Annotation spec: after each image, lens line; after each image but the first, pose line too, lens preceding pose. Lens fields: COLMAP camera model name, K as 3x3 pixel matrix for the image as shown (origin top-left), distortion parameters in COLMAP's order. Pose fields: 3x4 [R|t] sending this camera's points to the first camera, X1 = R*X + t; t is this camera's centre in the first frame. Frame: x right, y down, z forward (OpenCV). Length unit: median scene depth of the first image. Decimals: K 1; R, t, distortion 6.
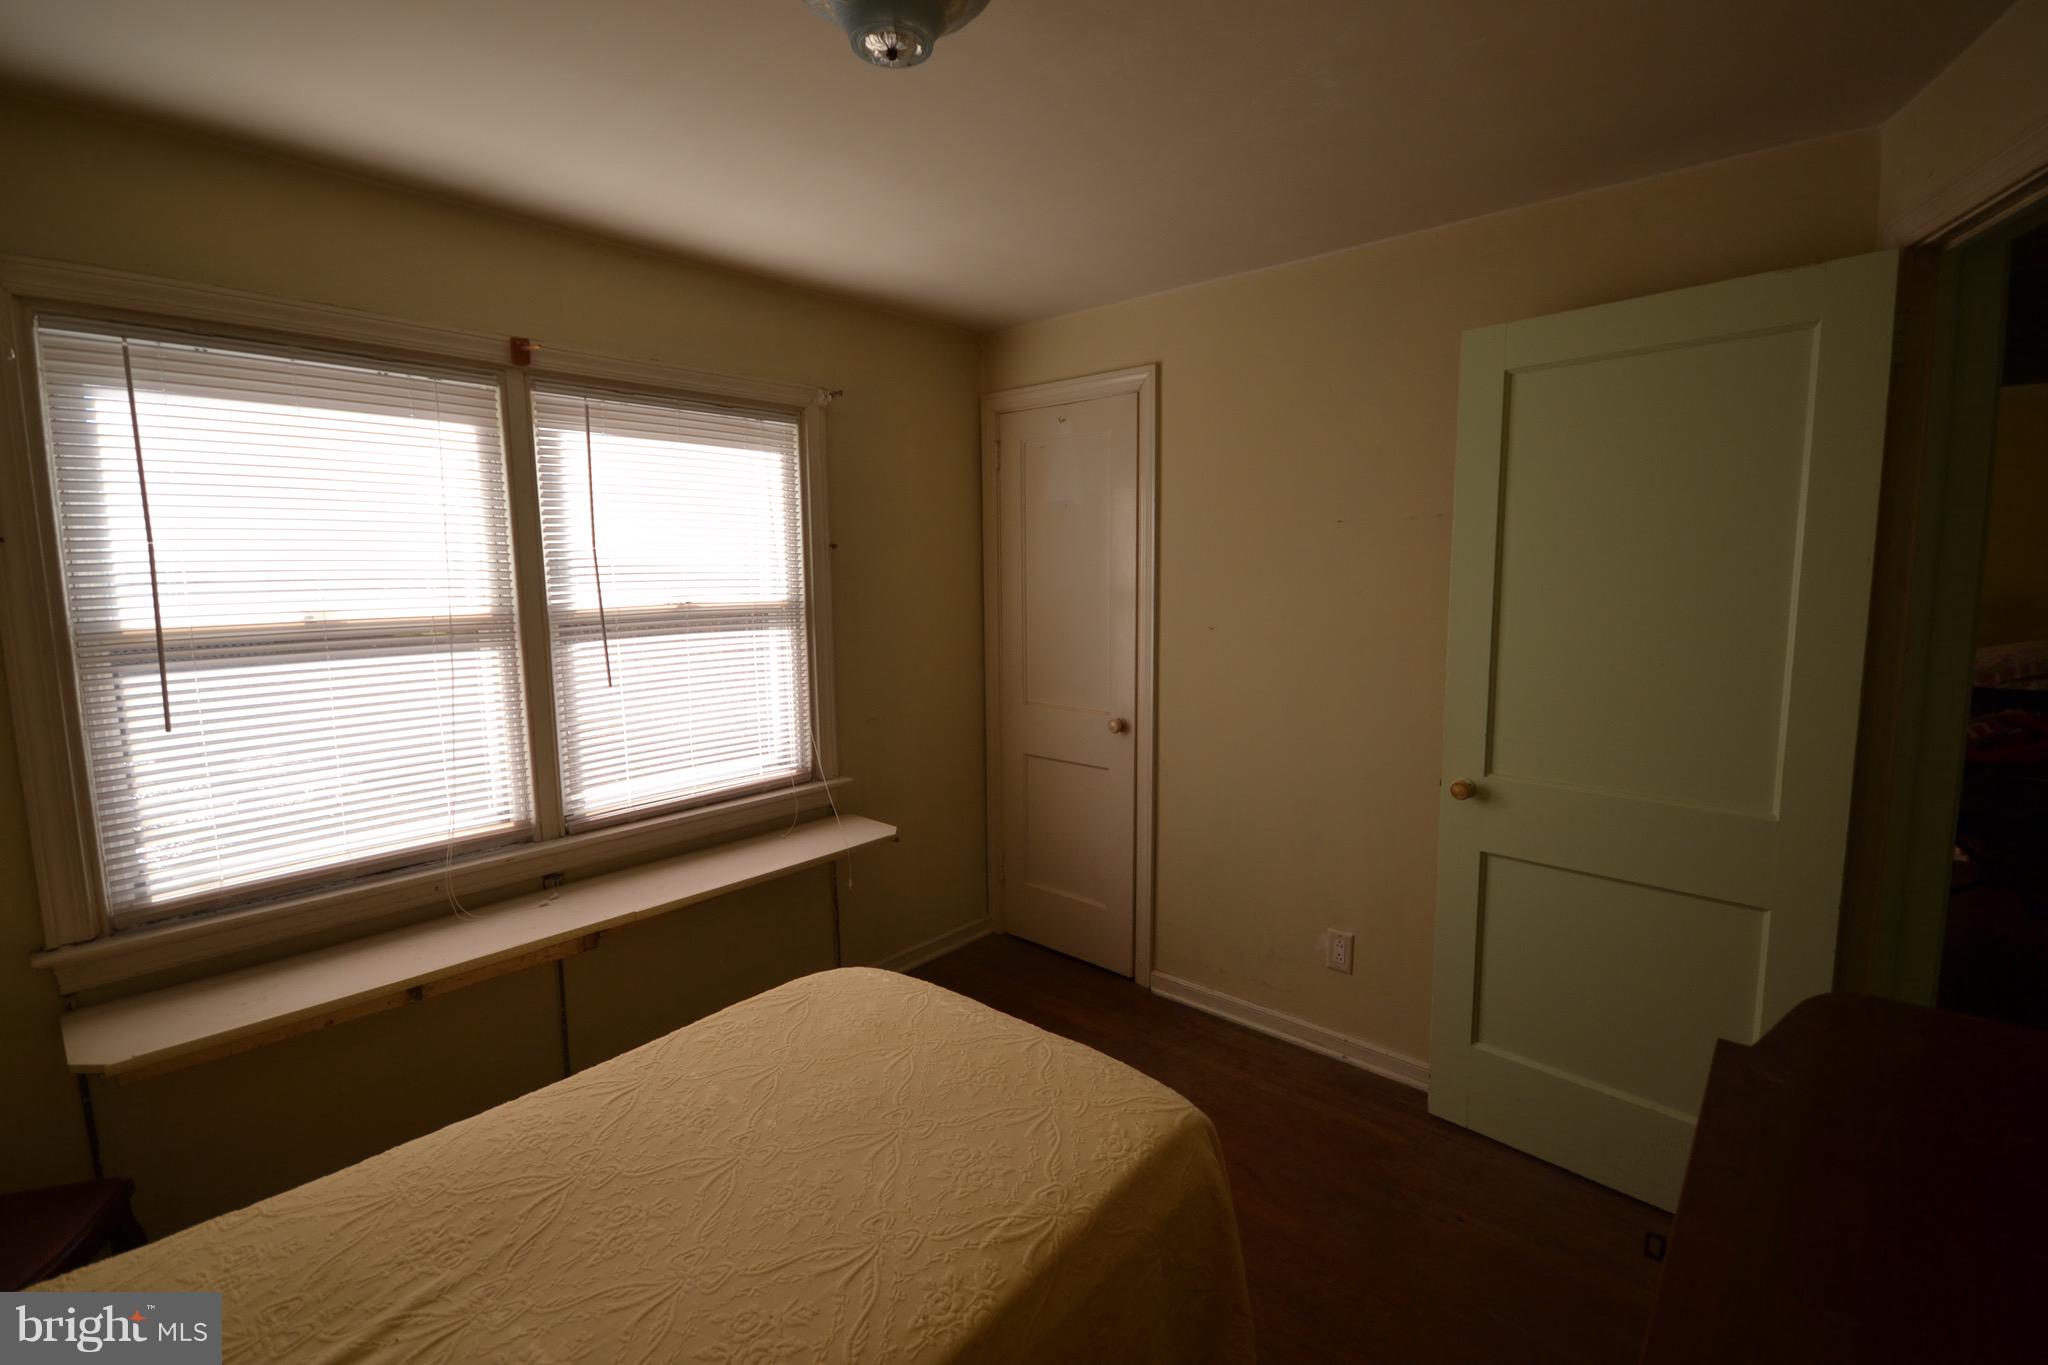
lens RADIAL K [[918.2, 0, 1008.8], [0, 918.2, 673.9], [0, 0, 1]] dist [-0.001283, -0.007381]
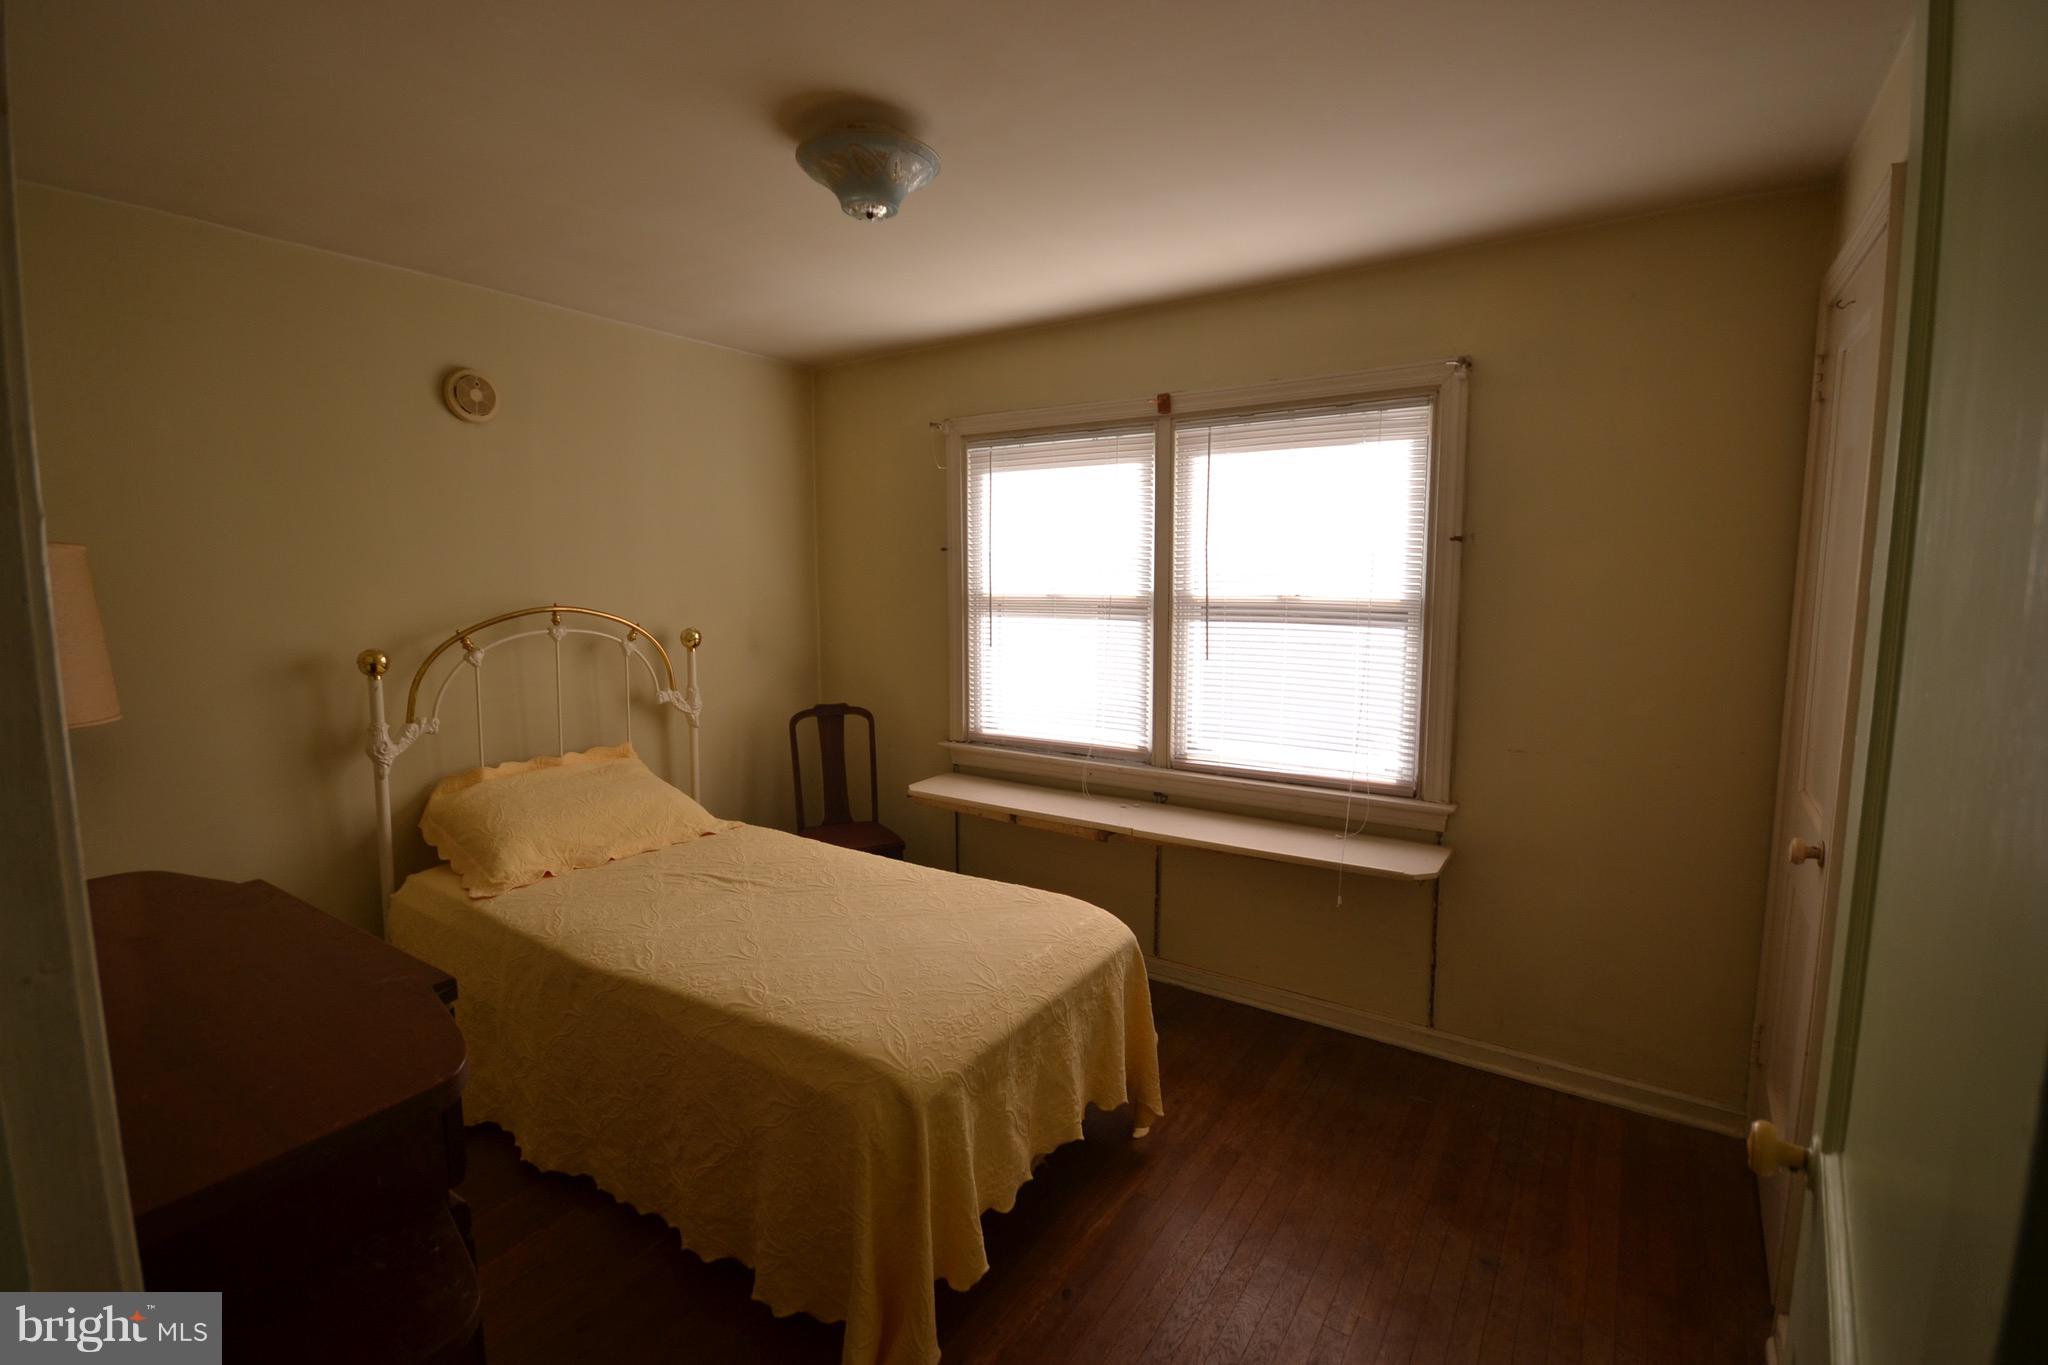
lens RADIAL K [[918.2, 0, 1008.8], [0, 918.2, 673.9], [0, 0, 1]] dist [-0.001283, -0.007381]
pose [[0.124558, 0.124587, -0.984359, 0.804165], [-0.109897, 0.987714, 0.111106, -0.080514], [0.986108, 0.094339, 0.136719, 0.610727]]
